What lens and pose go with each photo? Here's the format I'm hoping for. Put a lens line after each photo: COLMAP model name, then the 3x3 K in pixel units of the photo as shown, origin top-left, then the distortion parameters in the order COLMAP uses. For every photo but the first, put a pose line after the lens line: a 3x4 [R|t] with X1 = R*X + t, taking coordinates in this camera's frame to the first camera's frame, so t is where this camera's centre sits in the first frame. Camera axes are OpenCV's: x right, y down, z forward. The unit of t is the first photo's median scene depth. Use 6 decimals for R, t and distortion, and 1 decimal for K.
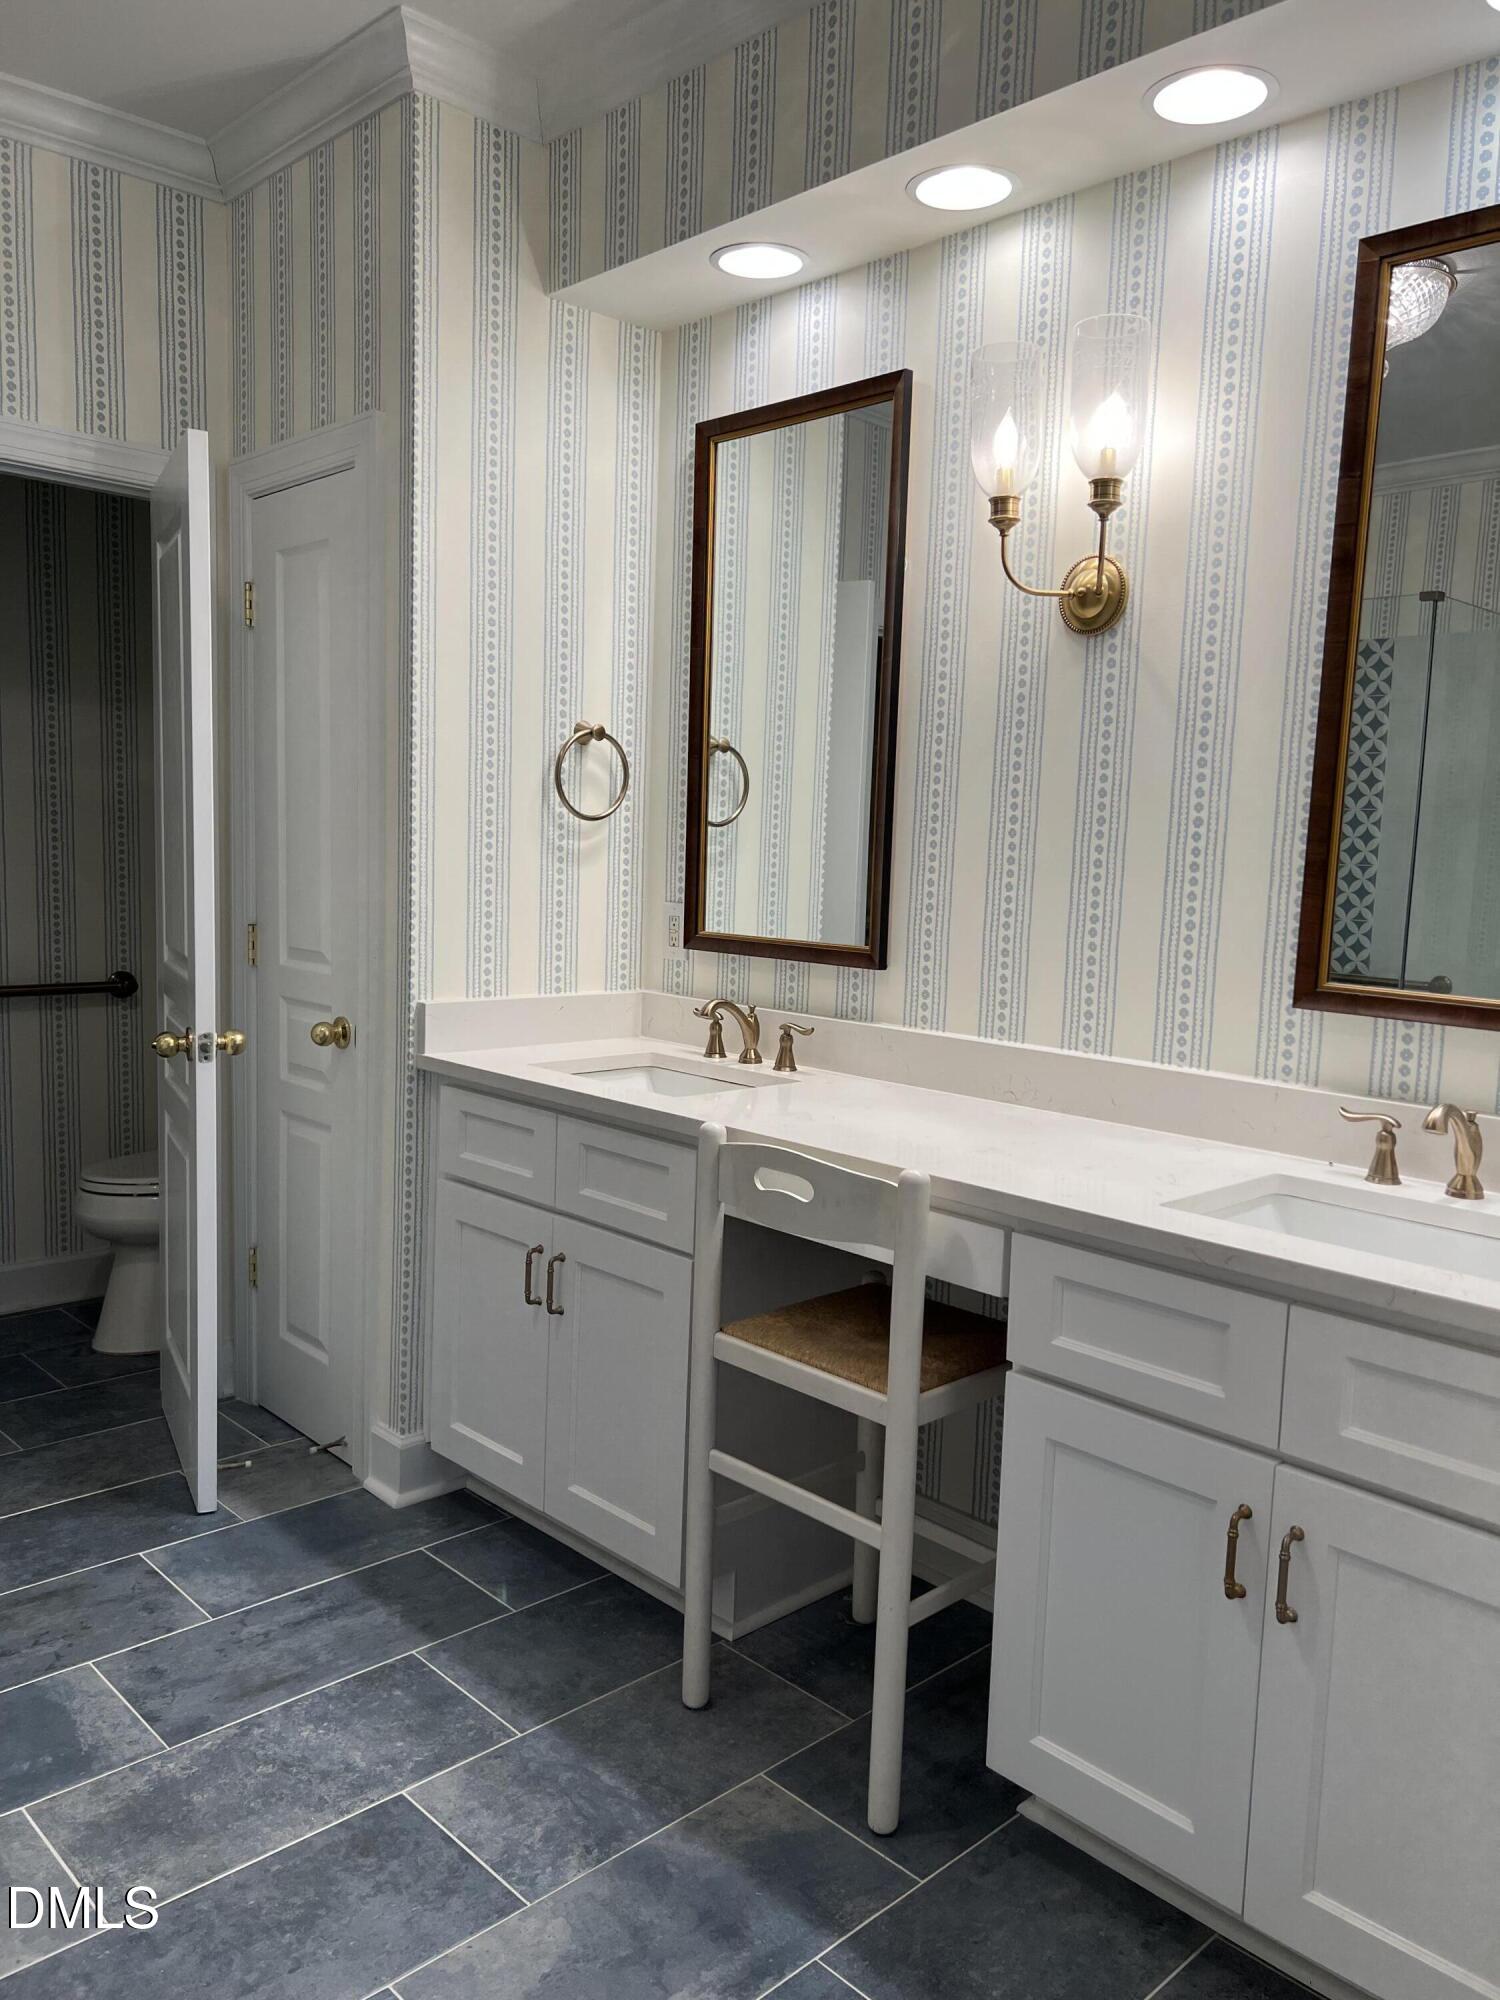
lens RADIAL K [[1504.7, 0, 750.8], [0, 1504.7, 1008.3], [0, 0, 1]] dist [-0.008453, -0.006004]
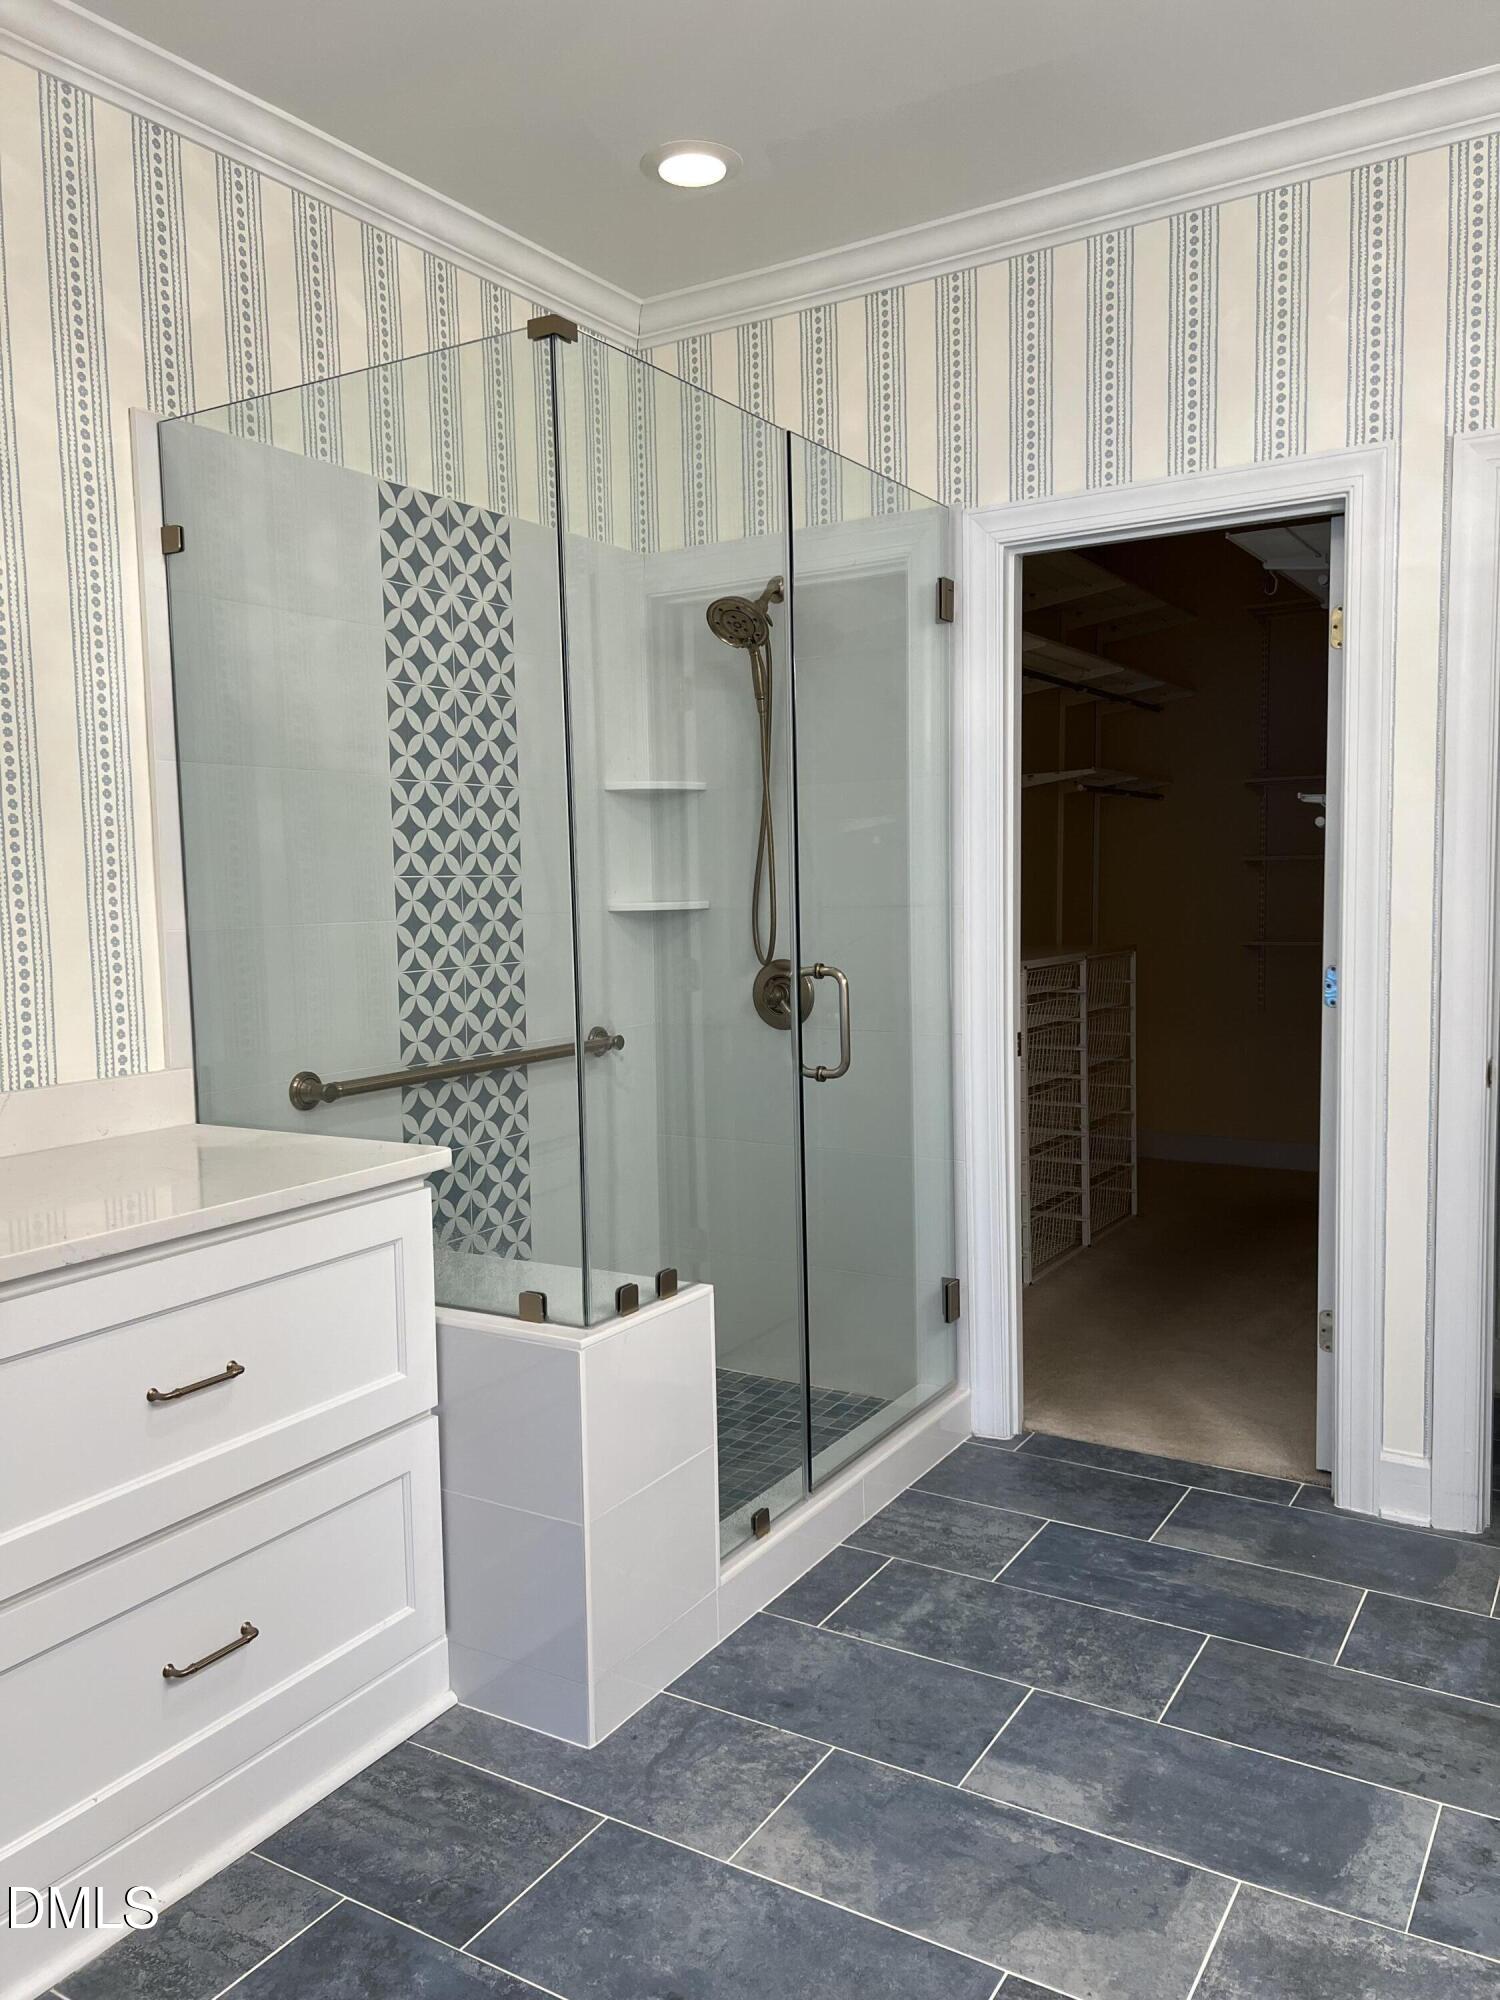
lens RADIAL K [[1504.7, 0, 751.8], [0, 1504.7, 1004.0], [0, 0, 1]] dist [-0.008453, -0.006004]
pose [[0.256129, 0.051533, -0.965268, 0.322152], [-0.079815, 0.996296, 0.032011, -0.038780], [0.963342, 0.068844, 0.259293, 0.374989]]
